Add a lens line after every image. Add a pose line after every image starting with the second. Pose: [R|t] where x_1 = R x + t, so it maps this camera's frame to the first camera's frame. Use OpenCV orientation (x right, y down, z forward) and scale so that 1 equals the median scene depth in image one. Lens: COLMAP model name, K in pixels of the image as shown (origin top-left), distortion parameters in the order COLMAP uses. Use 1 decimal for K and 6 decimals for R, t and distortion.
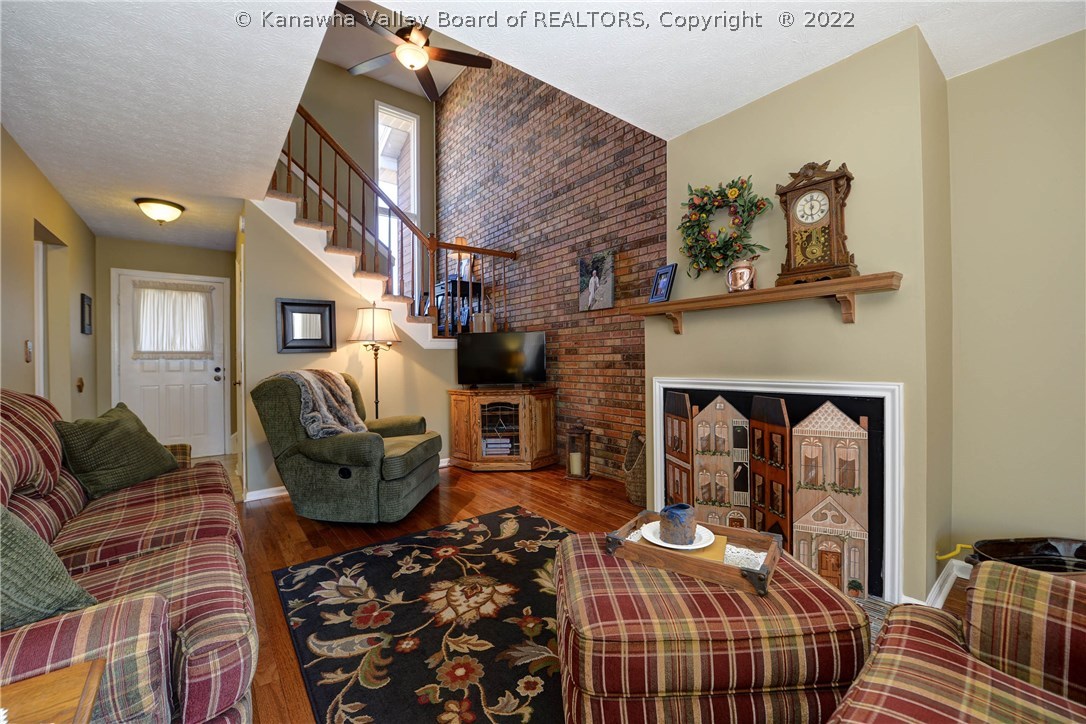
lens RADIAL K [[433.0, 0, 536.6], [0, 433.0, 357.8], [0, 0, 1]] dist [-0.012101, -0.000238]
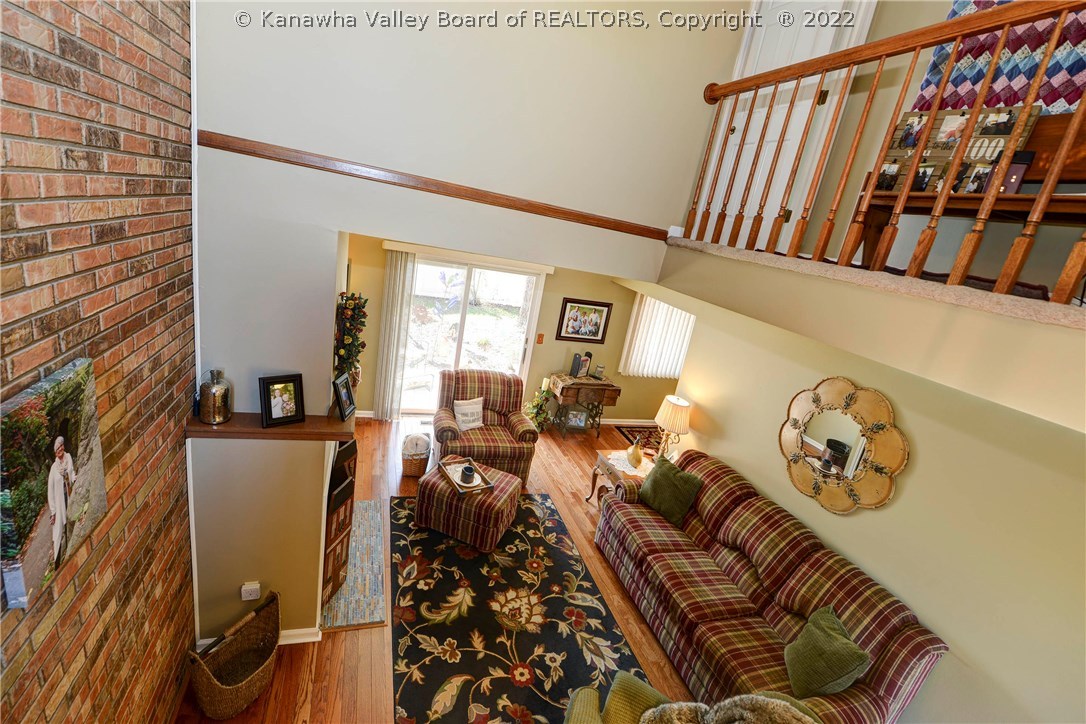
lens RADIAL K [[477.2, 0, 544.6], [0, 477.2, 362.6], [0, 0, 1]] dist [-0.000403, -0.000214]
pose [[-0.935079, -0.246820, 0.254376, -0.455116], [-0.173838, 0.944804, 0.277715, -0.769900], [-0.308882, 0.215465, -0.926373, 2.331904]]
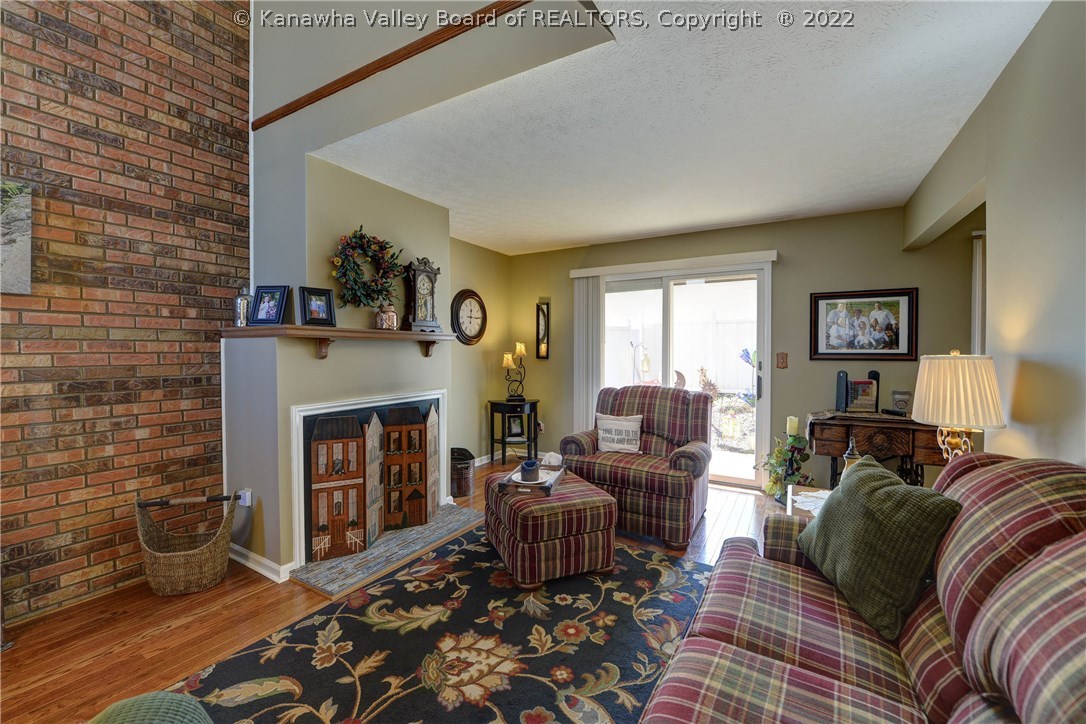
lens RADIAL K [[448.8, 0, 533.7], [0, 448.8, 358.7], [0, 0, 1]] dist [-0.011629, -0.000358]
pose [[-0.359943, -0.005512, 0.932958, -1.037858], [-0.000040, 0.999983, 0.005892, -0.079940], [-0.932974, 0.002083, -0.359937, 1.181238]]
